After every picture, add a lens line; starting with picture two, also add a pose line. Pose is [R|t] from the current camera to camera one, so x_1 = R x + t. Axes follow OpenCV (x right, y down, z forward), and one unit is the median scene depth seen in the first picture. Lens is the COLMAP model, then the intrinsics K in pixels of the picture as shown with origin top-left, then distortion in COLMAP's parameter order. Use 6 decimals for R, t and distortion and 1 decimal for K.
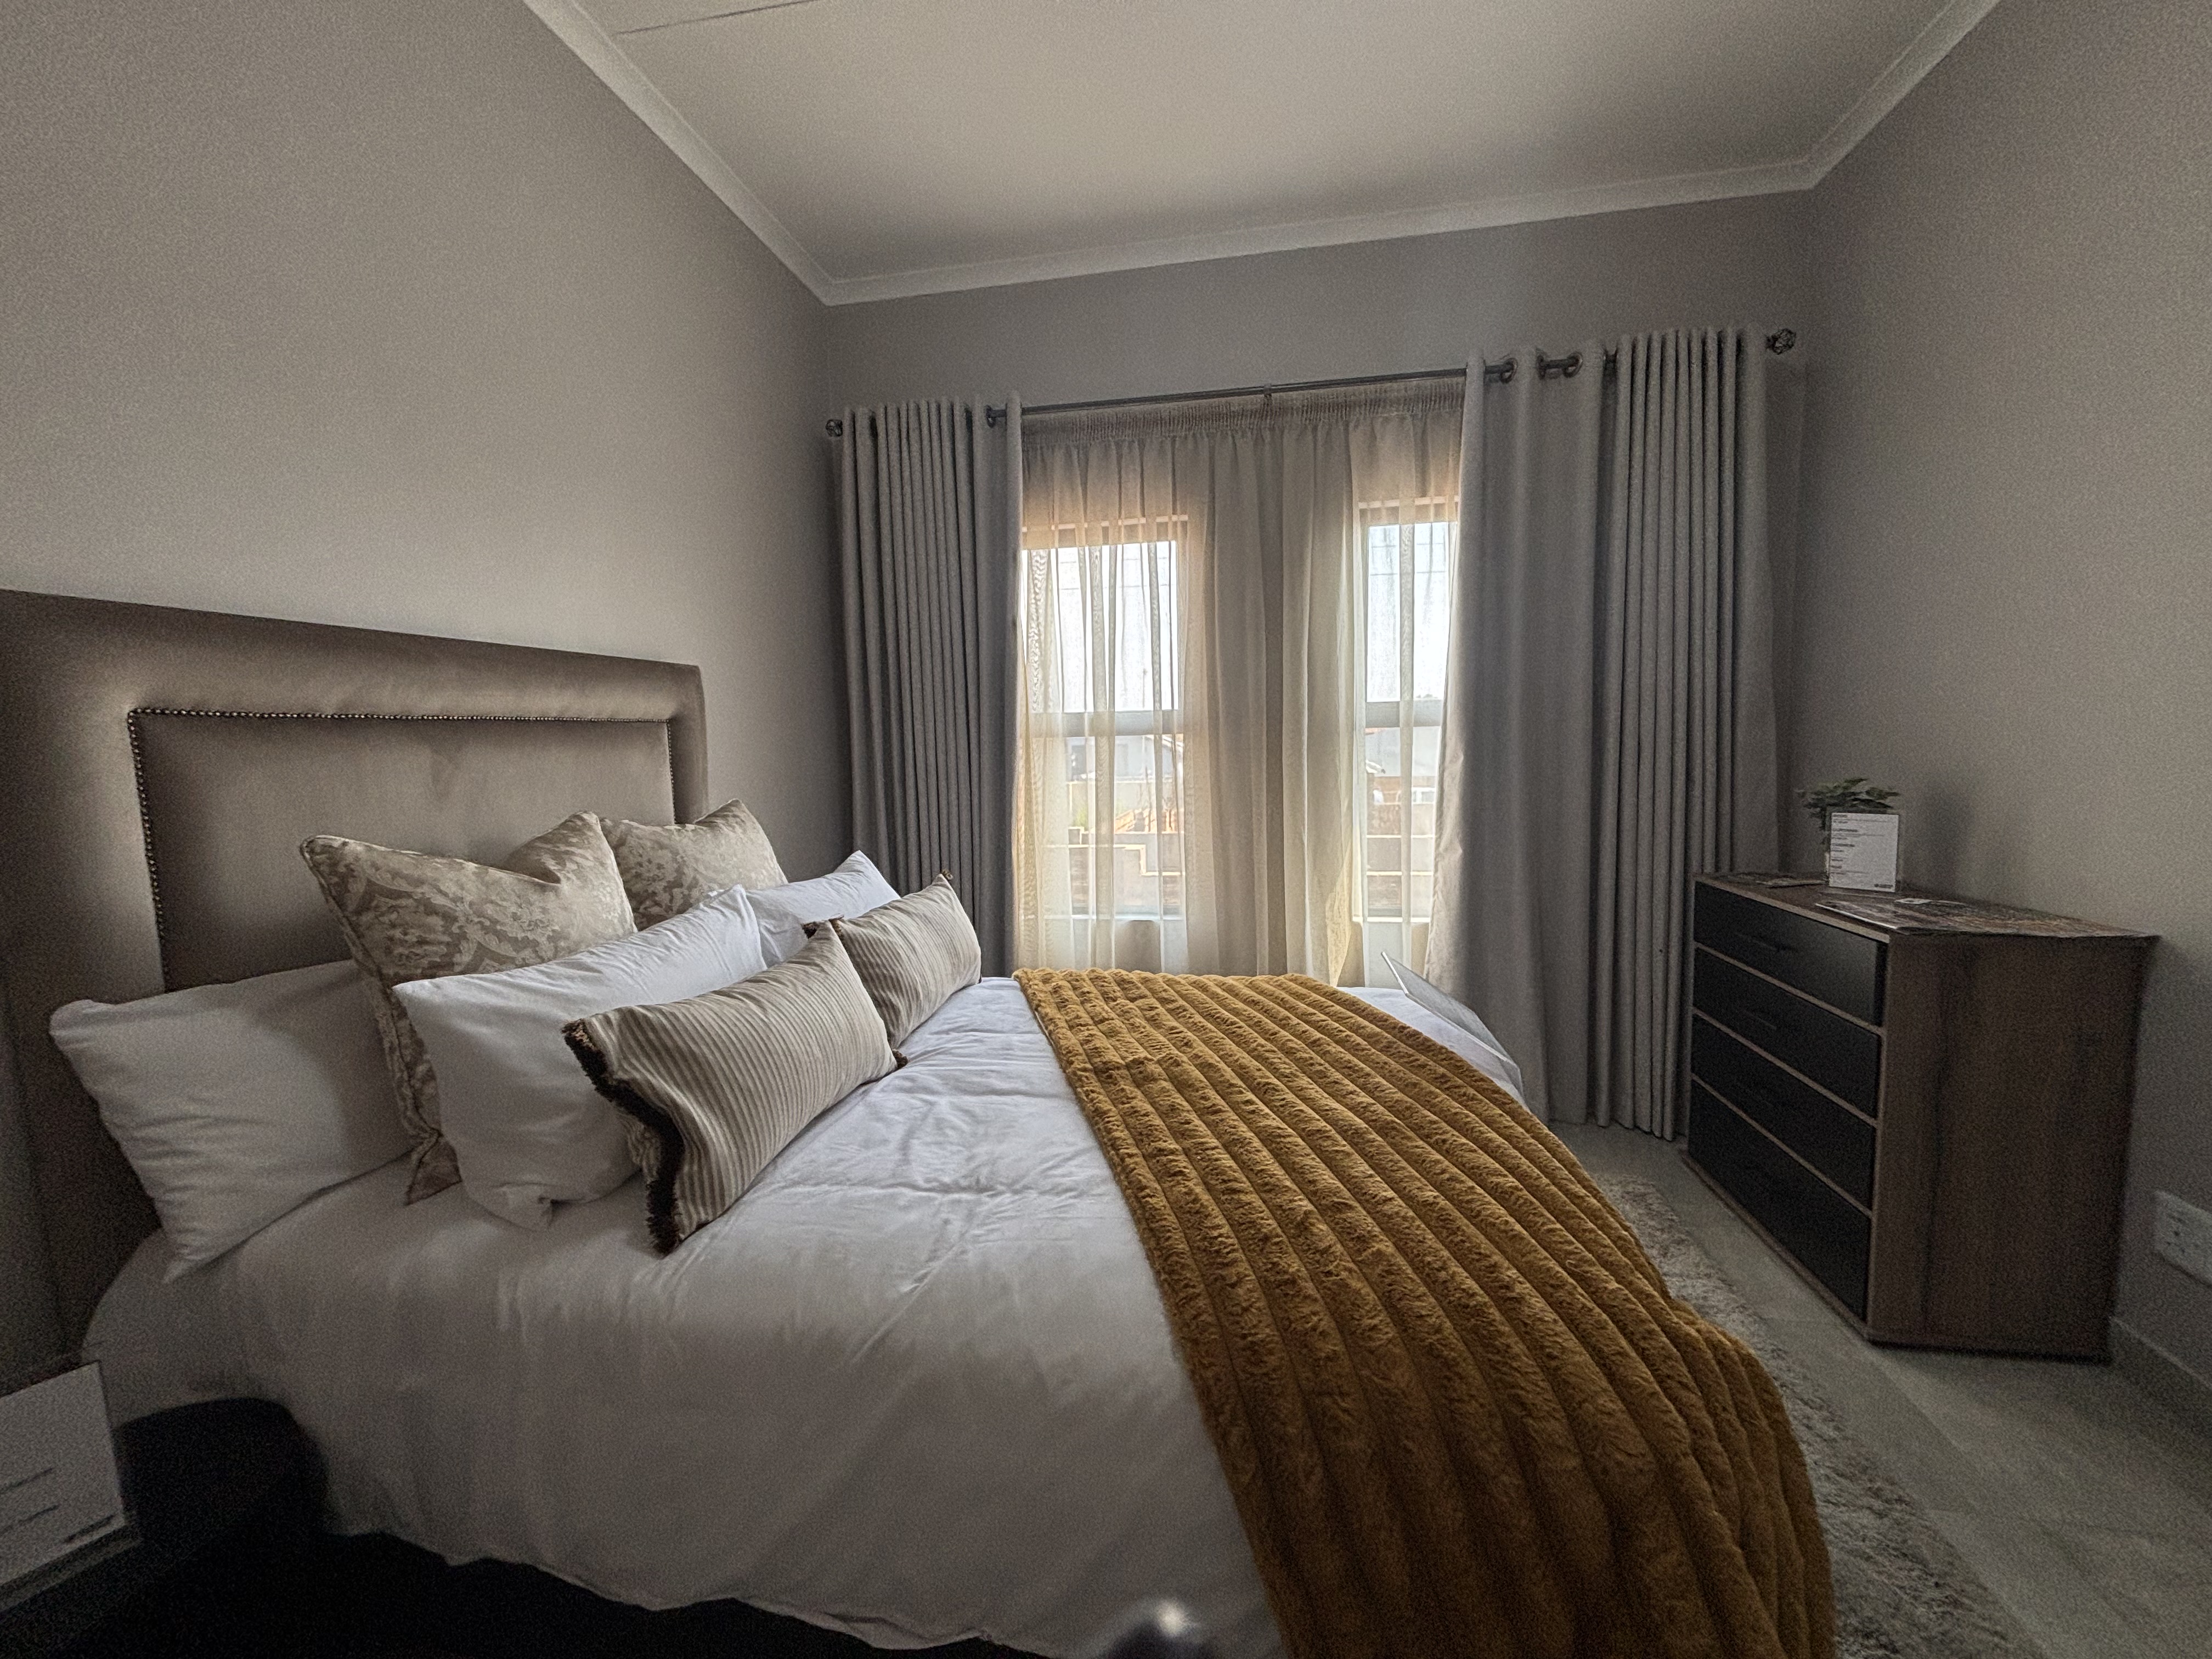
lens RADIAL K [[878.7, 0, 1106.0], [0, 878.7, 829.5], [0, 0, 1]] dist [-0.000857, -0.000152]
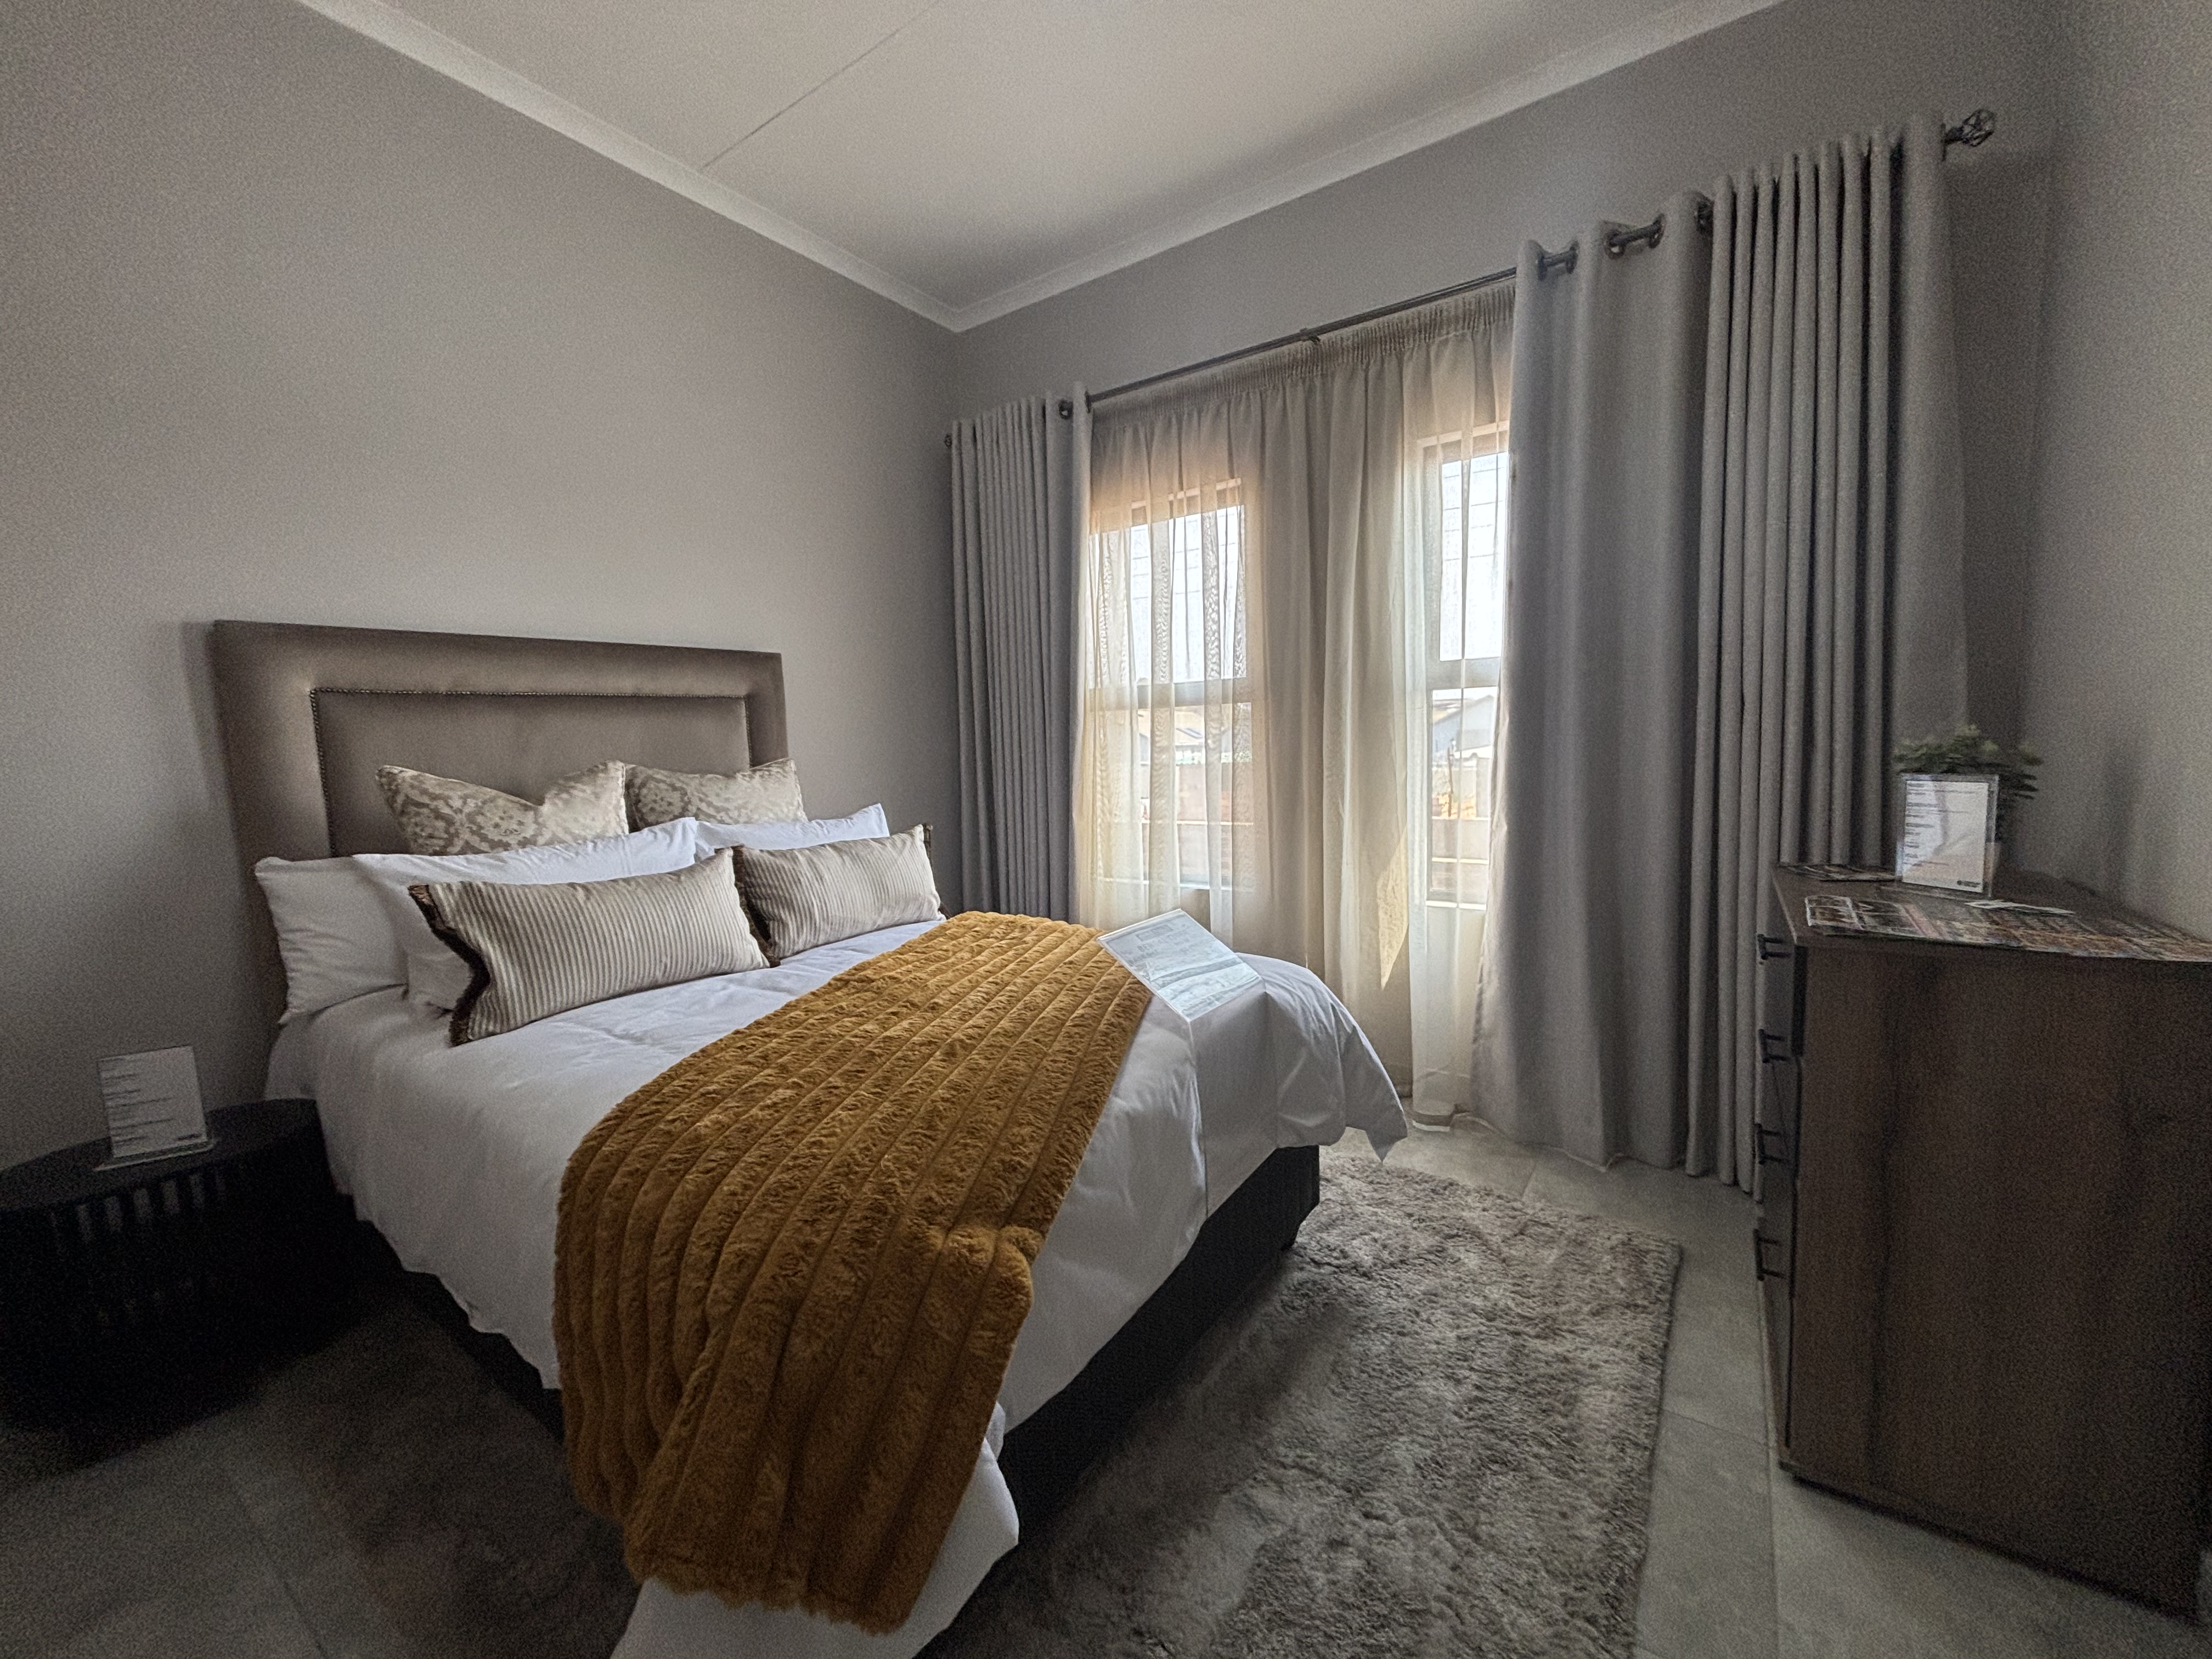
lens RADIAL K [[878.7, 0, 1106.0], [0, 878.7, 829.5], [0, 0, 1]] dist [-0.000857, -0.000152]
pose [[0.908274, 0.036883, -0.416747, 0.514780], [-0.031570, 0.999309, 0.019638, 0.027221], [0.417183, -0.004680, 0.908810, 0.057221]]
